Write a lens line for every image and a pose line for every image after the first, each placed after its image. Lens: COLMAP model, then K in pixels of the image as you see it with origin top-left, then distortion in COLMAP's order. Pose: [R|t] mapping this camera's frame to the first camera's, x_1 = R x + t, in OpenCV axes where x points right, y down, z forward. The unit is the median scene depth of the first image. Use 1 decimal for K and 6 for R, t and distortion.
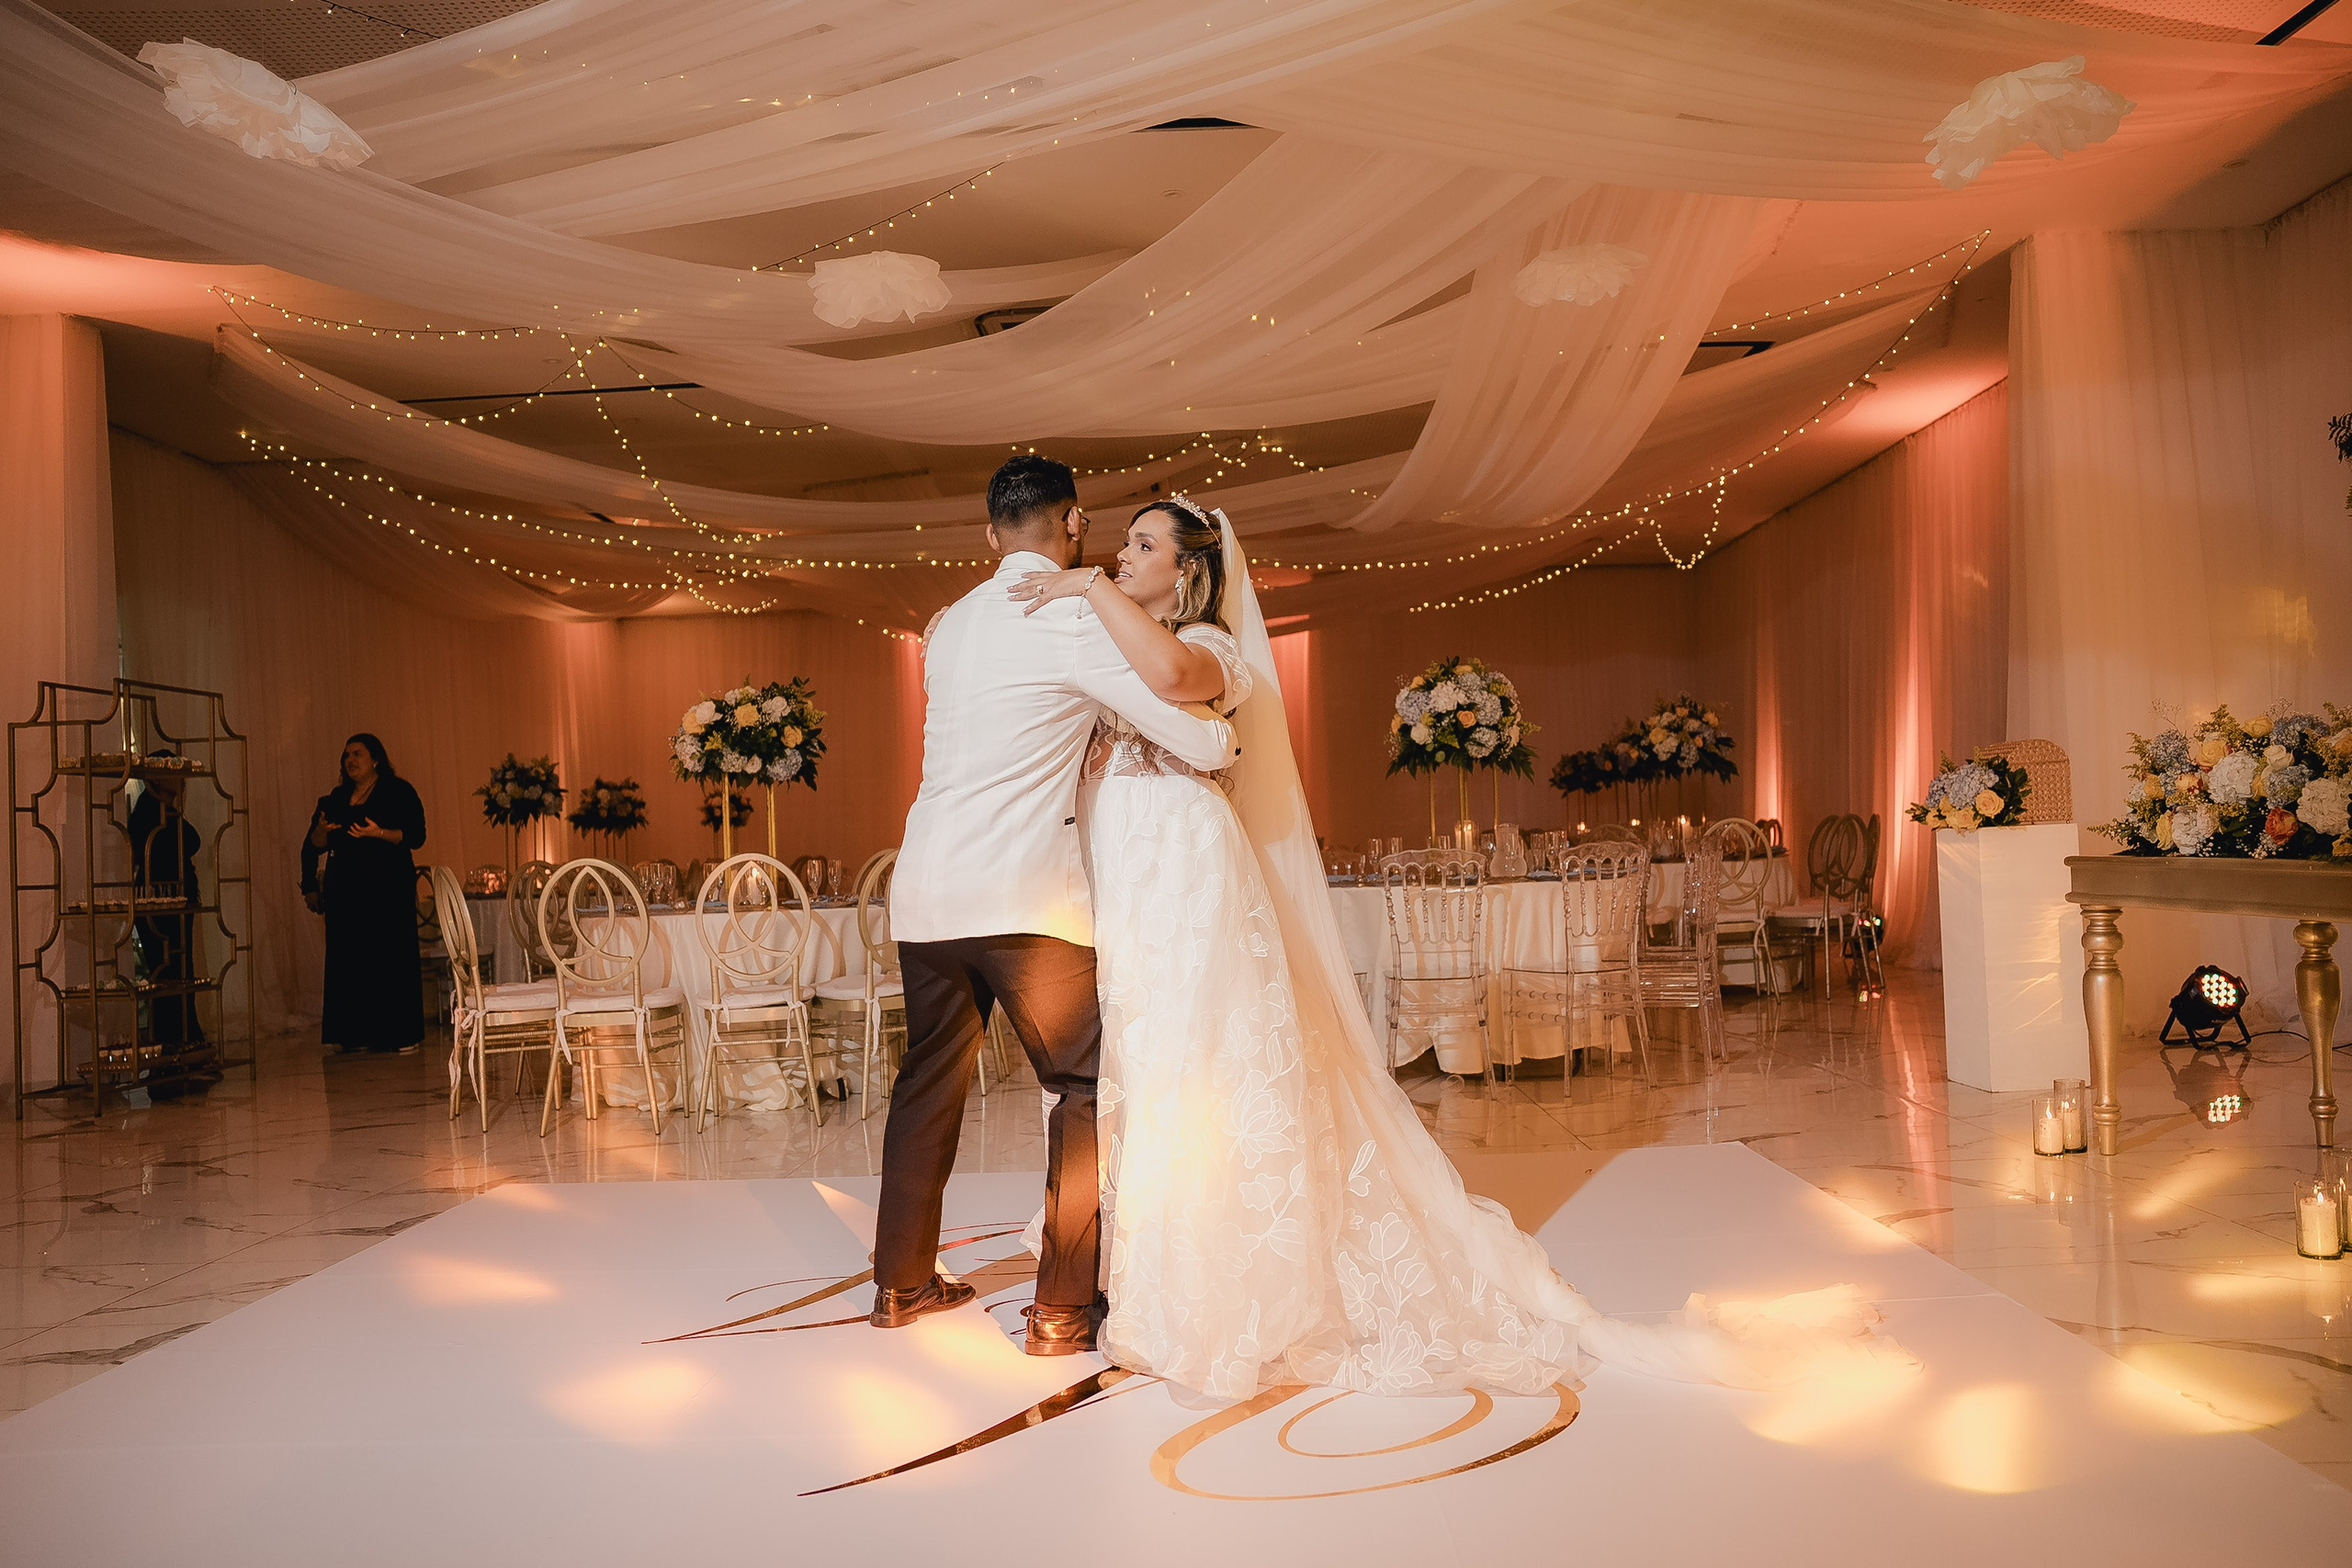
lens RADIAL K [[1863.9, 0, 1176.0], [0, 1863.9, 784.0], [0, 0, 1]] dist [-0.152687, 0.164881]
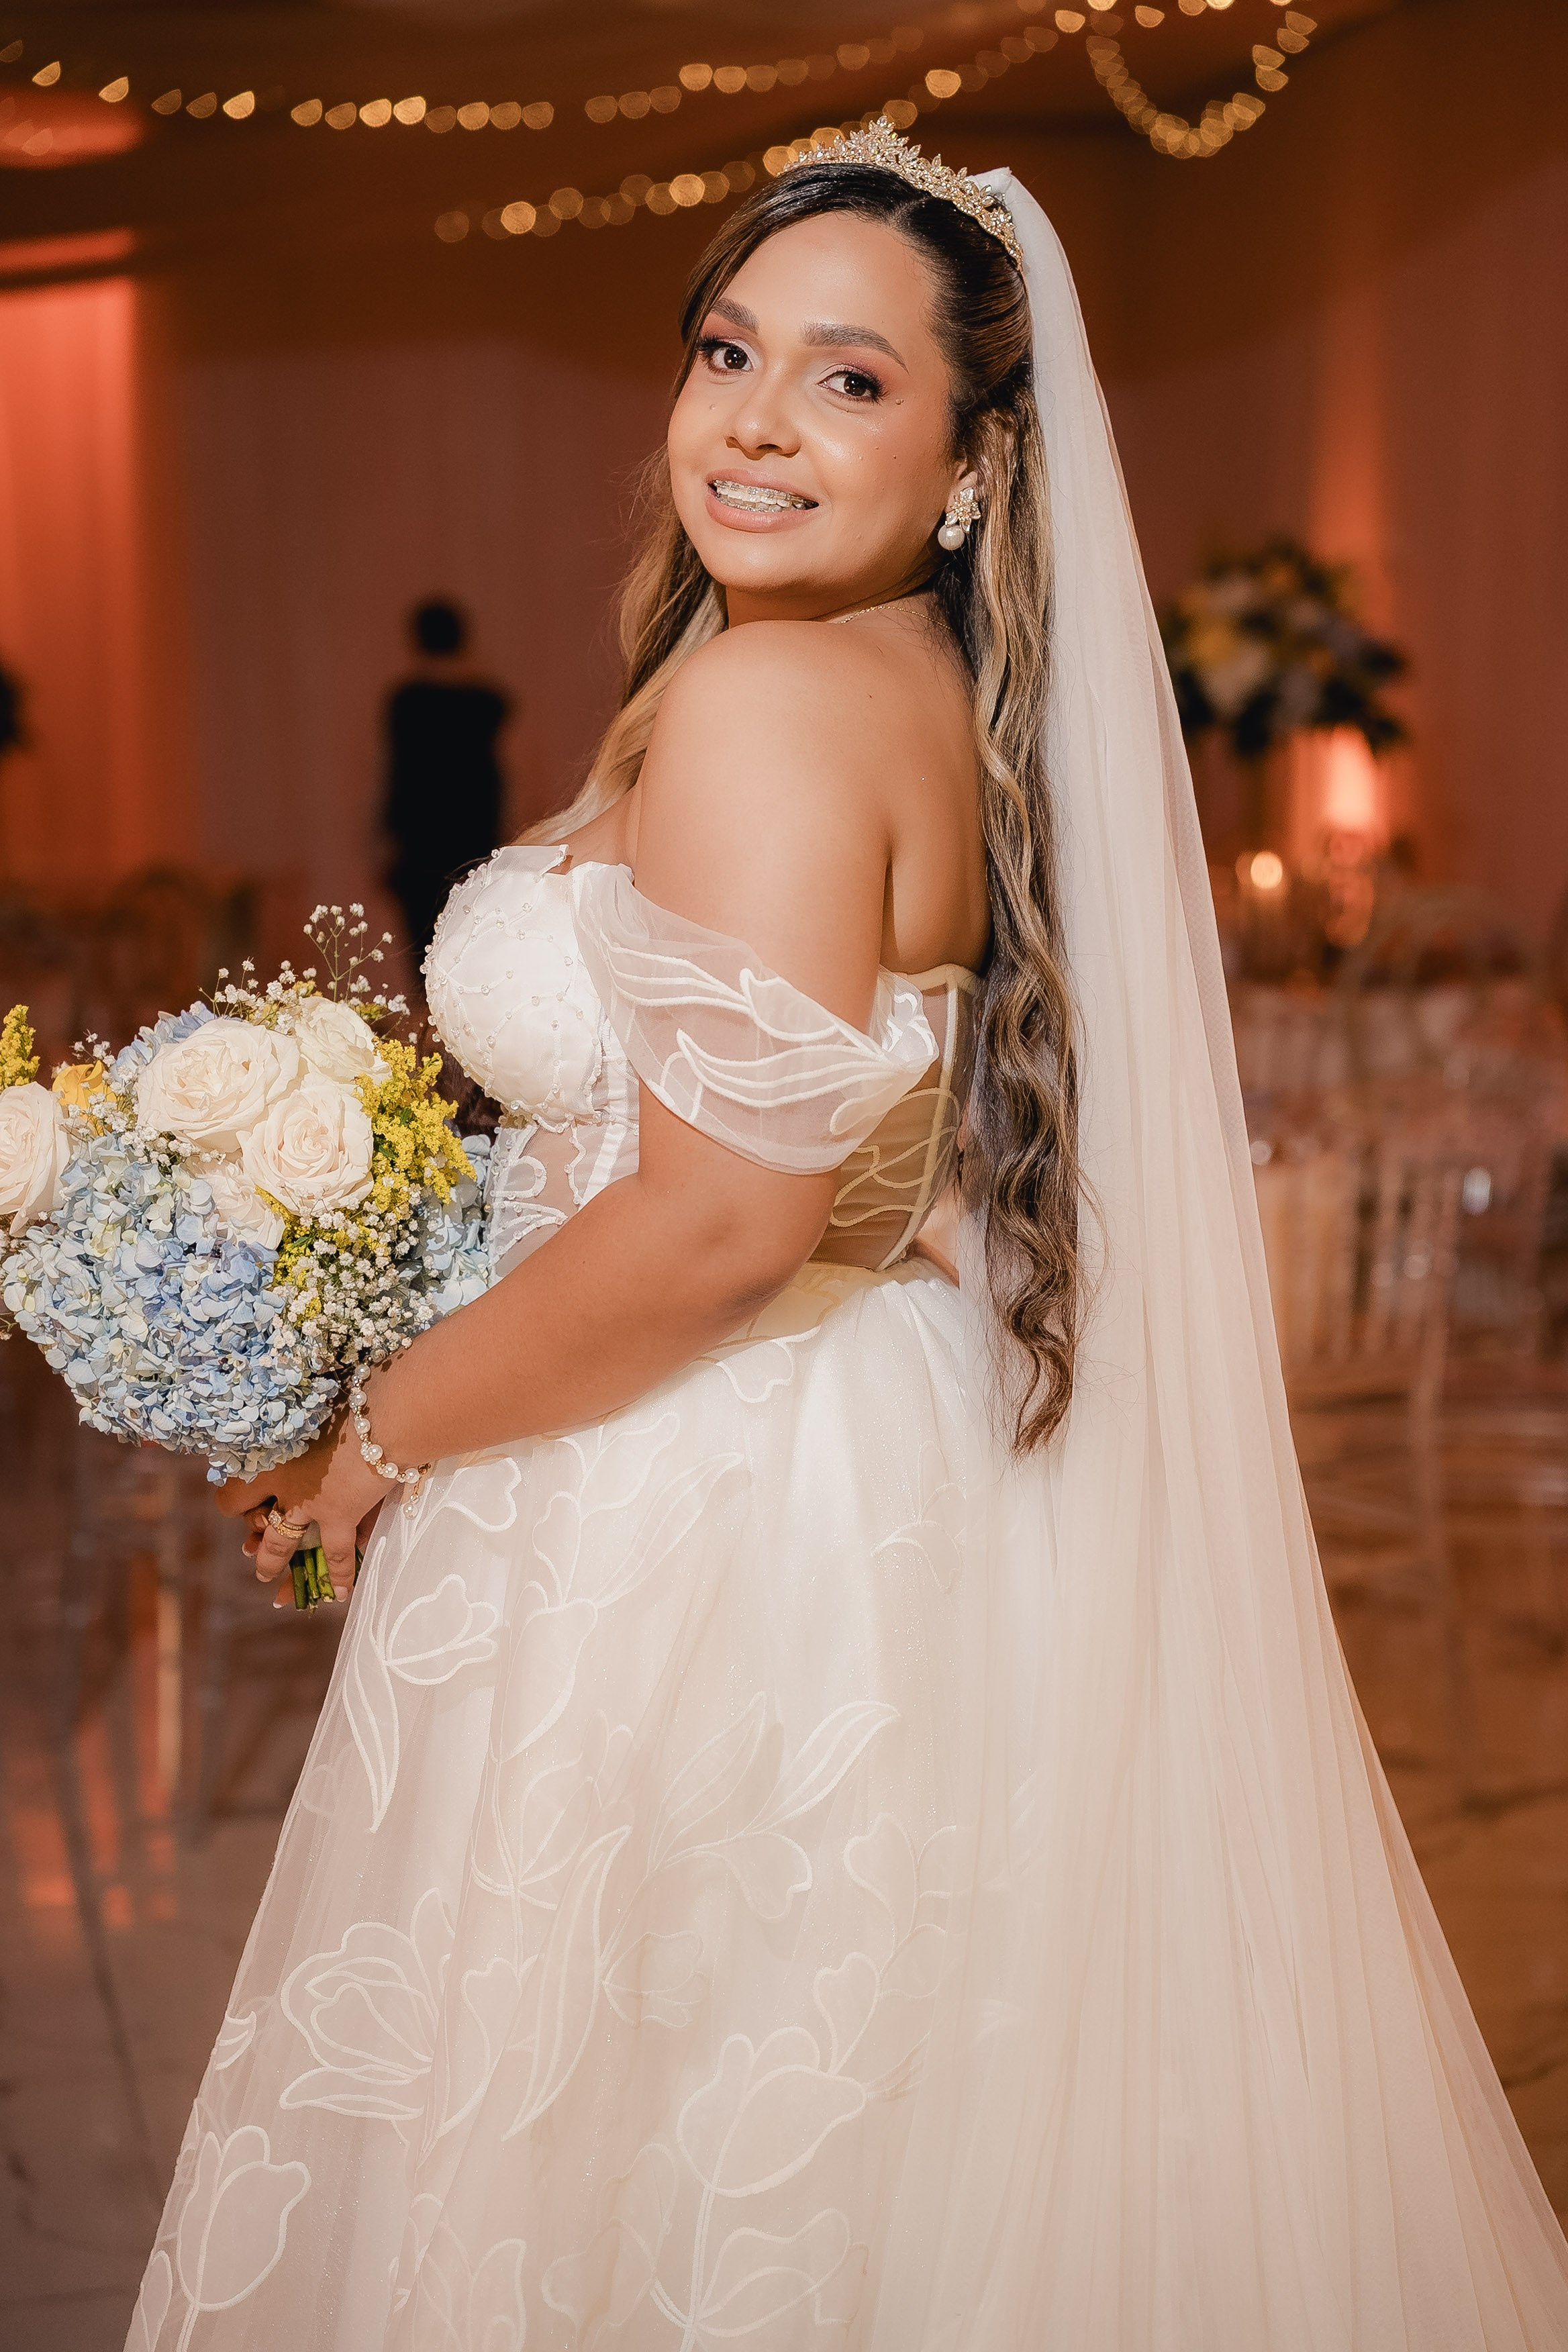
lens RADIAL K [[4294.5, 0, 784.0], [0, 4294.5, 1176.0], [0, 0, 1]] dist [0.347795, 0.047888]
pose [[0.967584, -0.013596, 0.252182, -0.060903], [-0.020196, 0.991186, 0.130926, -0.044977], [-0.251739, -0.131775, 0.958782, 0.240491]]
